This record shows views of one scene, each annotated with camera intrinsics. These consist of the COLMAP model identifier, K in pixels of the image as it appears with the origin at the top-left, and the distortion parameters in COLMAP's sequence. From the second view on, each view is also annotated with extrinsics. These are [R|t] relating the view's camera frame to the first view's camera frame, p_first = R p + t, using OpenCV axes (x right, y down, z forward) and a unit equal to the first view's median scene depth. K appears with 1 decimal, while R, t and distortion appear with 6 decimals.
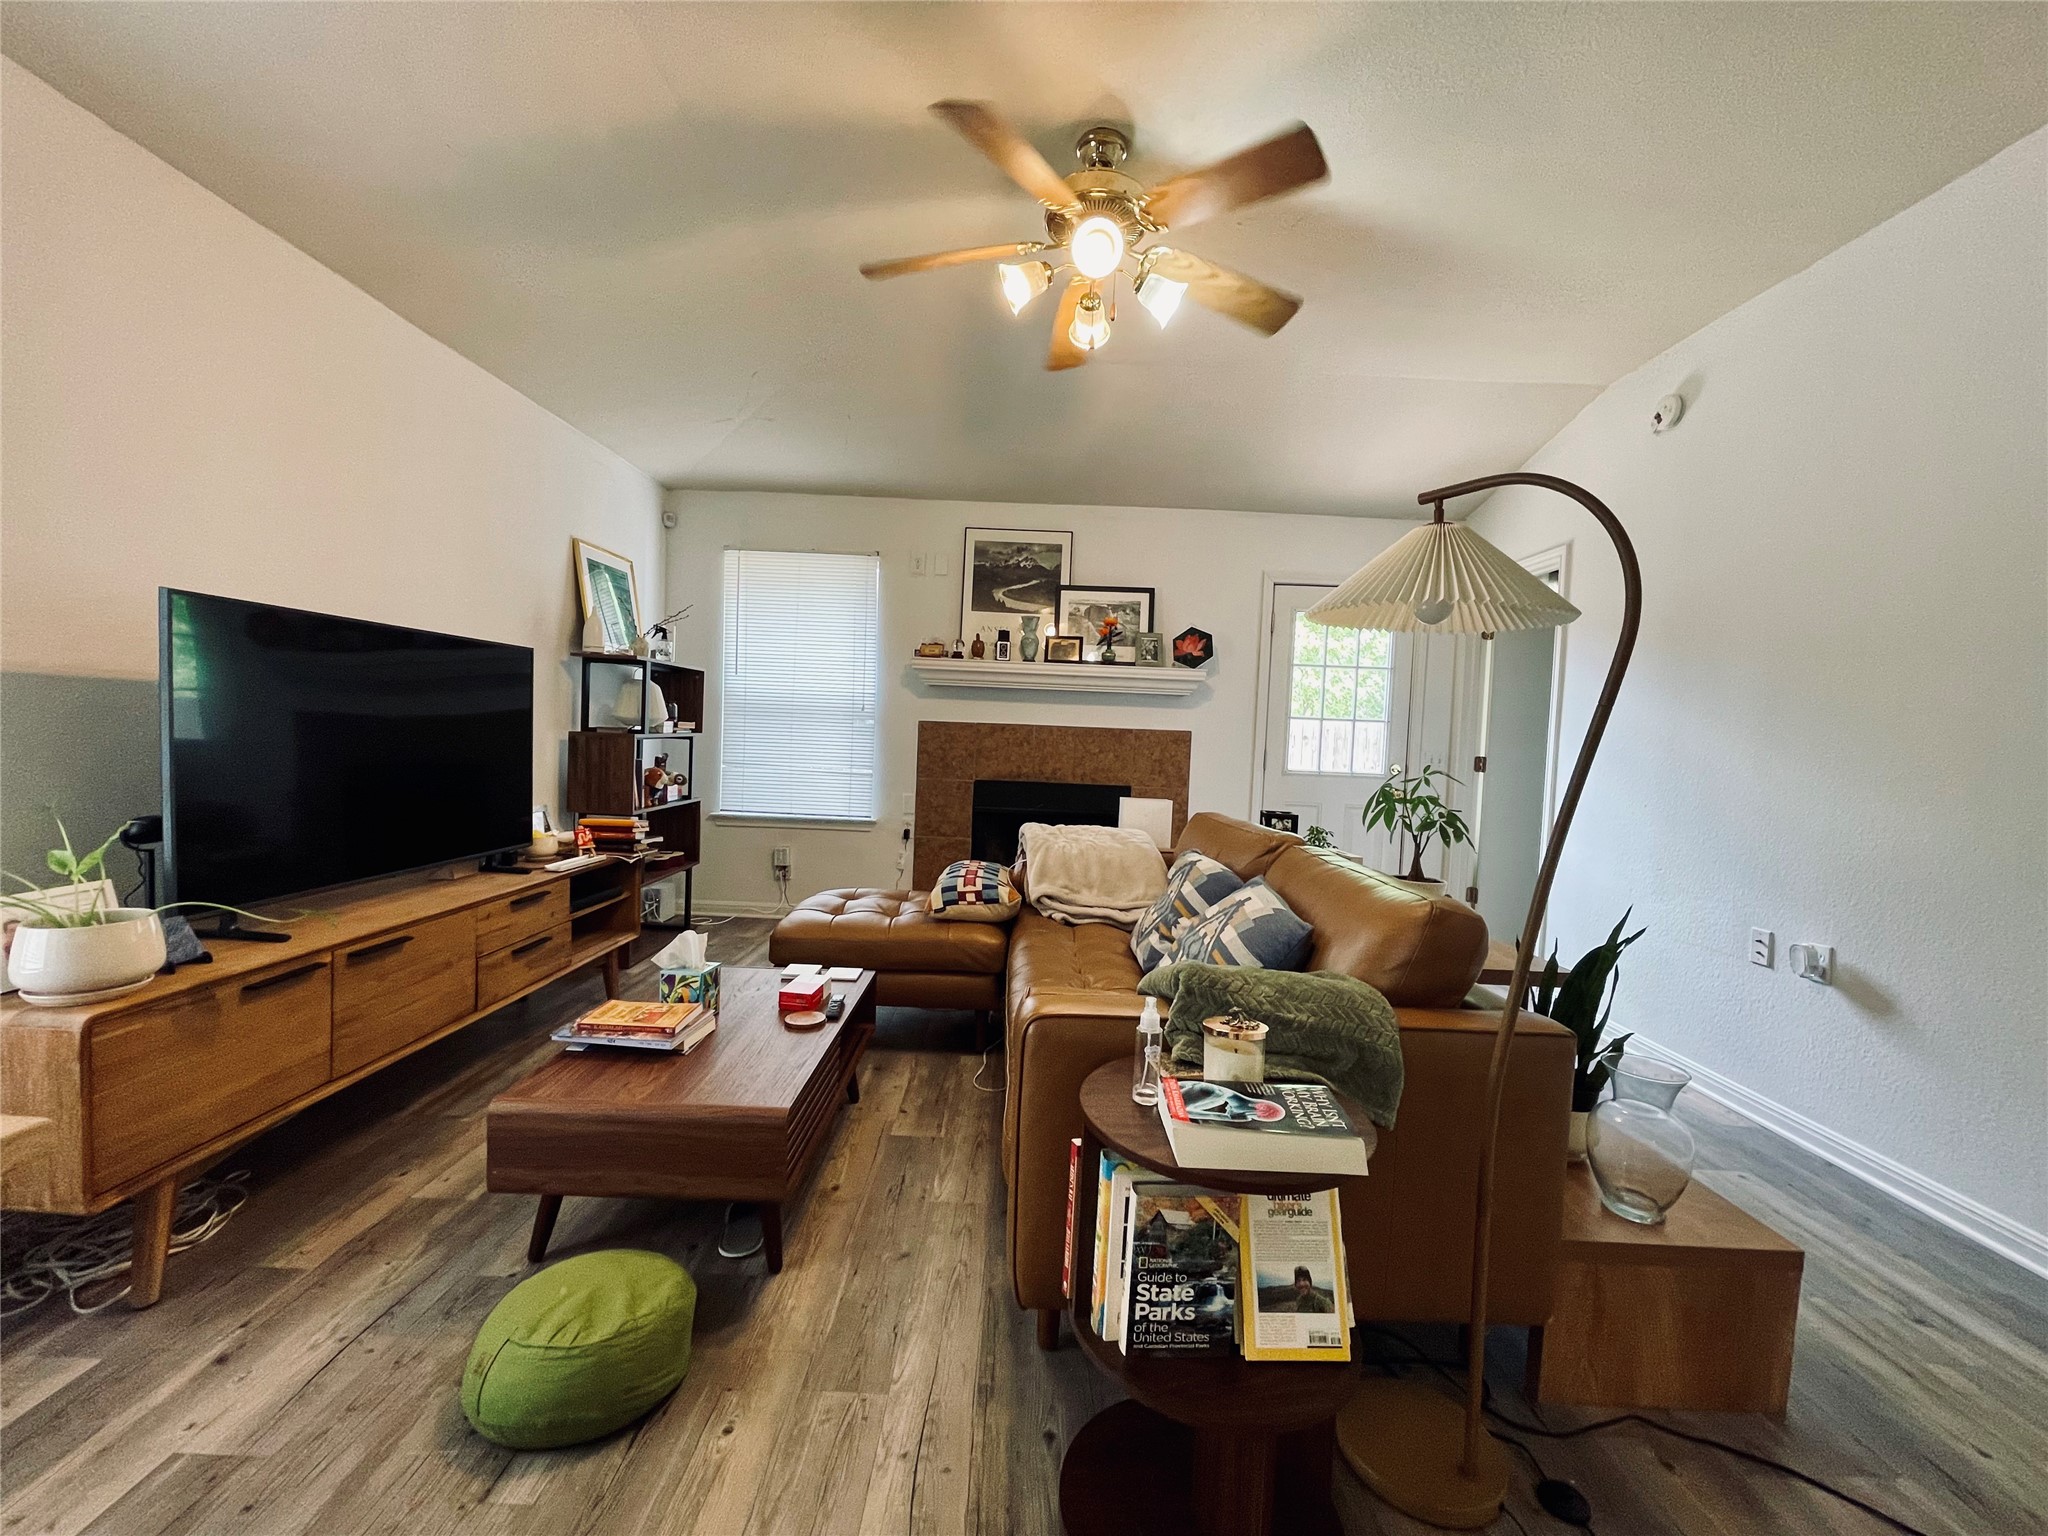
lens RADIAL K [[953.4, 0, 1022.6], [0, 953.4, 762.4], [0, 0, 1]] dist [-0.000213, 0.006038]
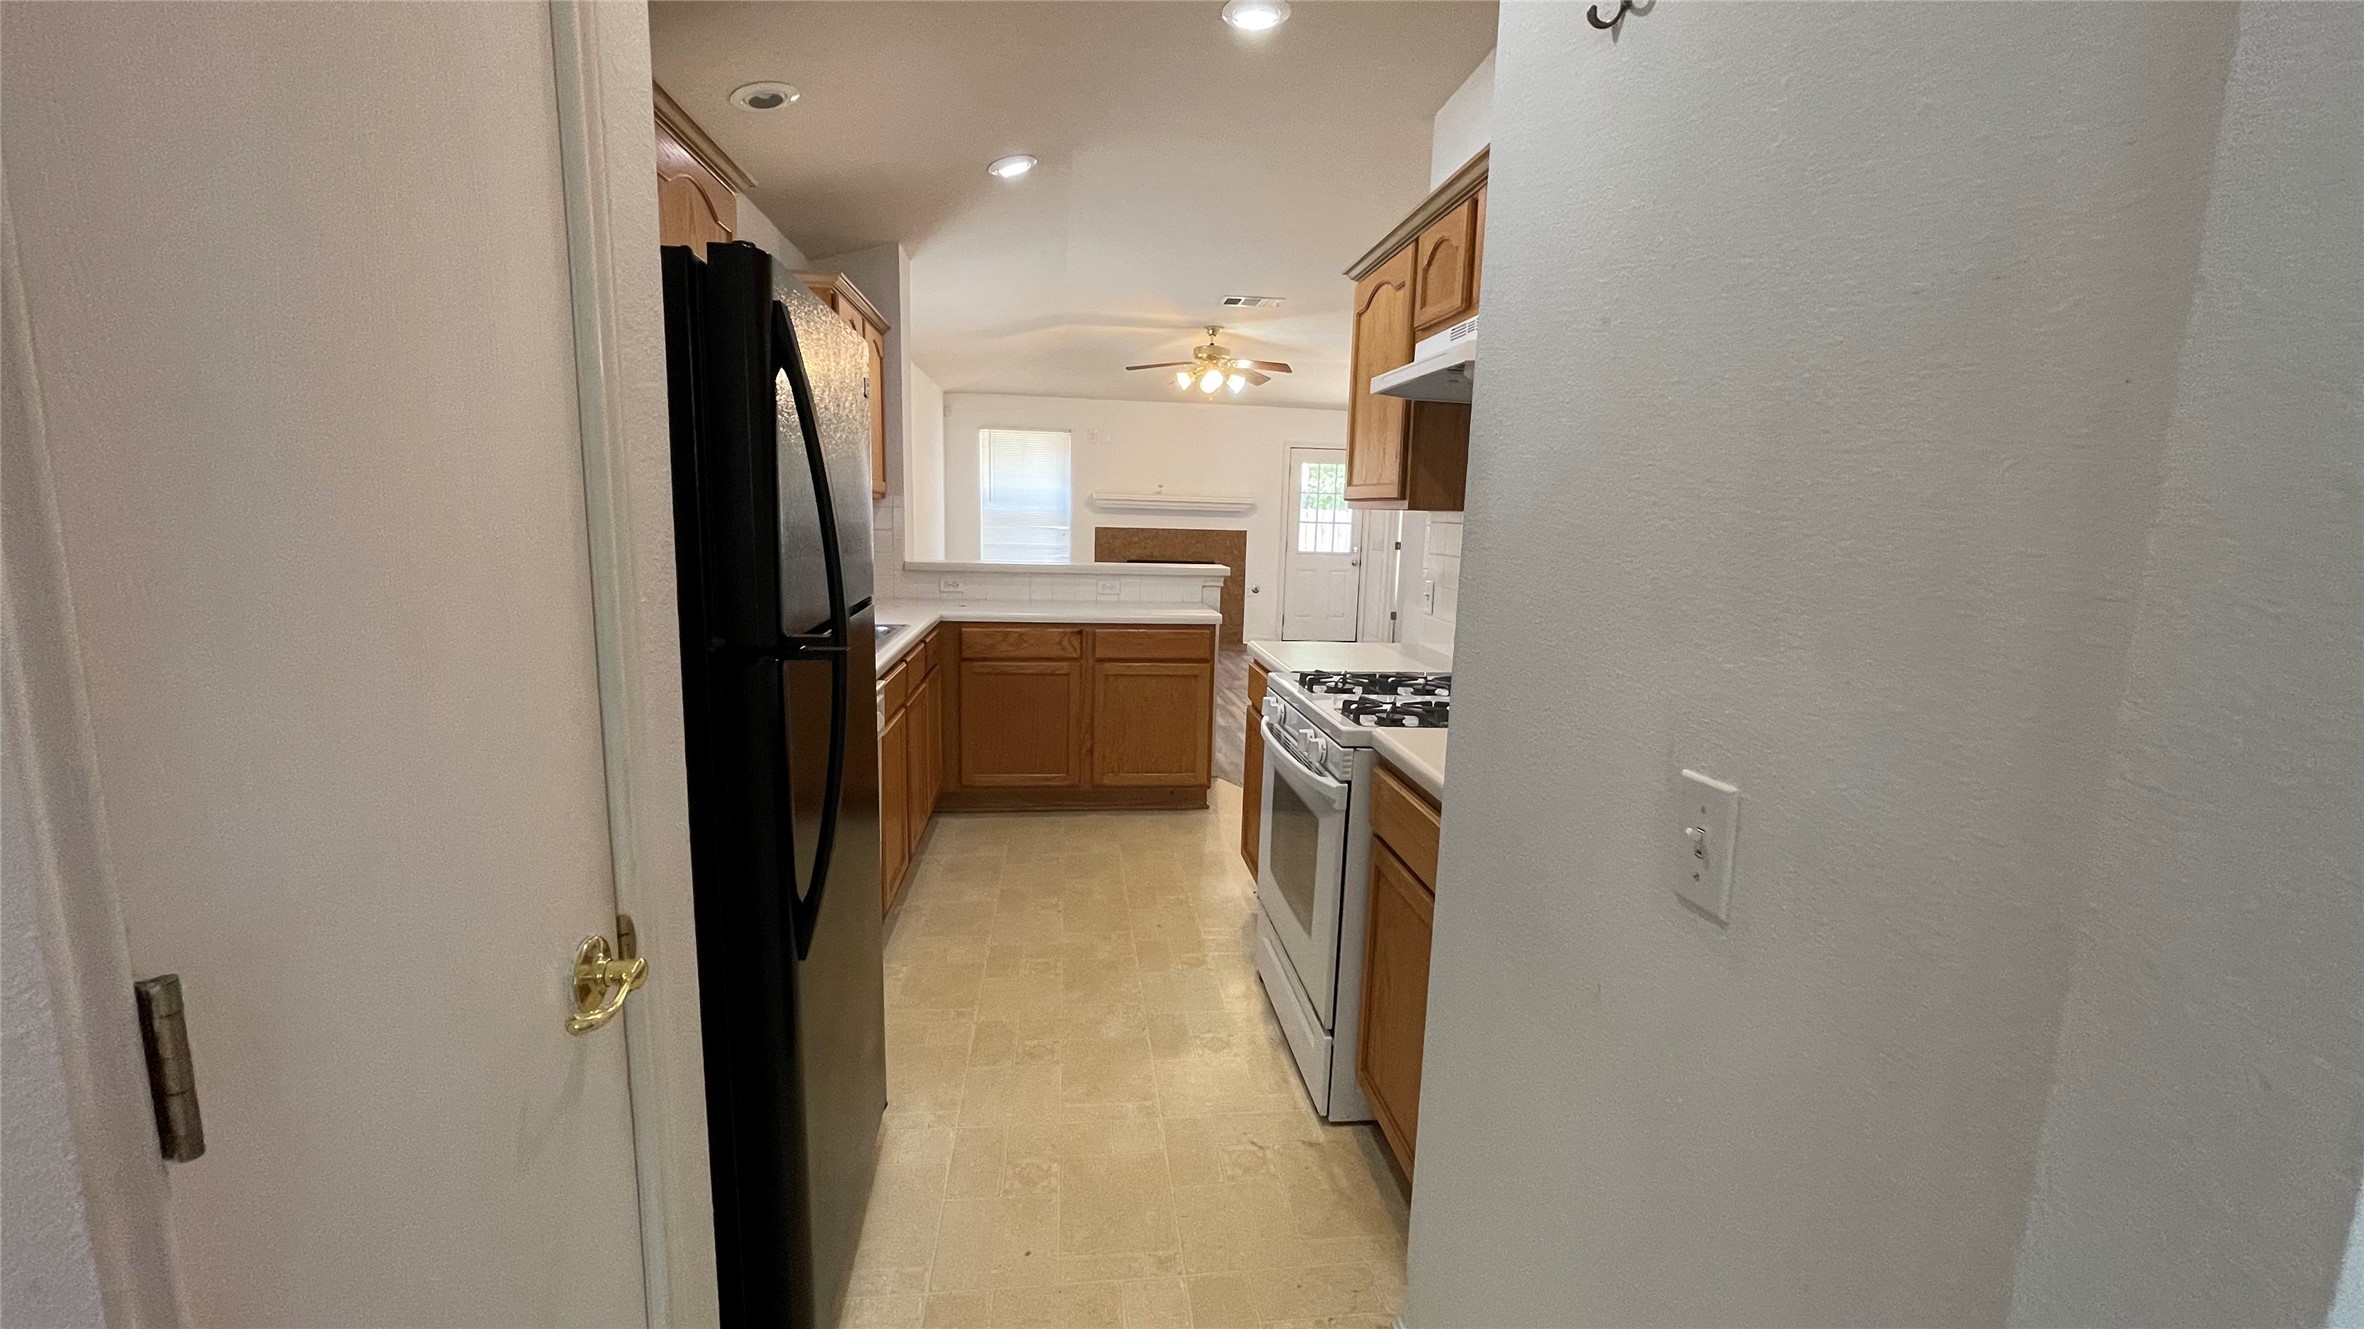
lens RADIAL K [[965.7, 0, 1182.0], [0, 965.7, 664.5], [0, 0, 1]] dist [0.000237, 0.000156]
pose [[0.994460, -0.026365, 0.101756, -0.138540], [0.015270, 0.994000, 0.108313, 0.019790], [-0.104001, -0.106159, 0.988895, -0.827158]]
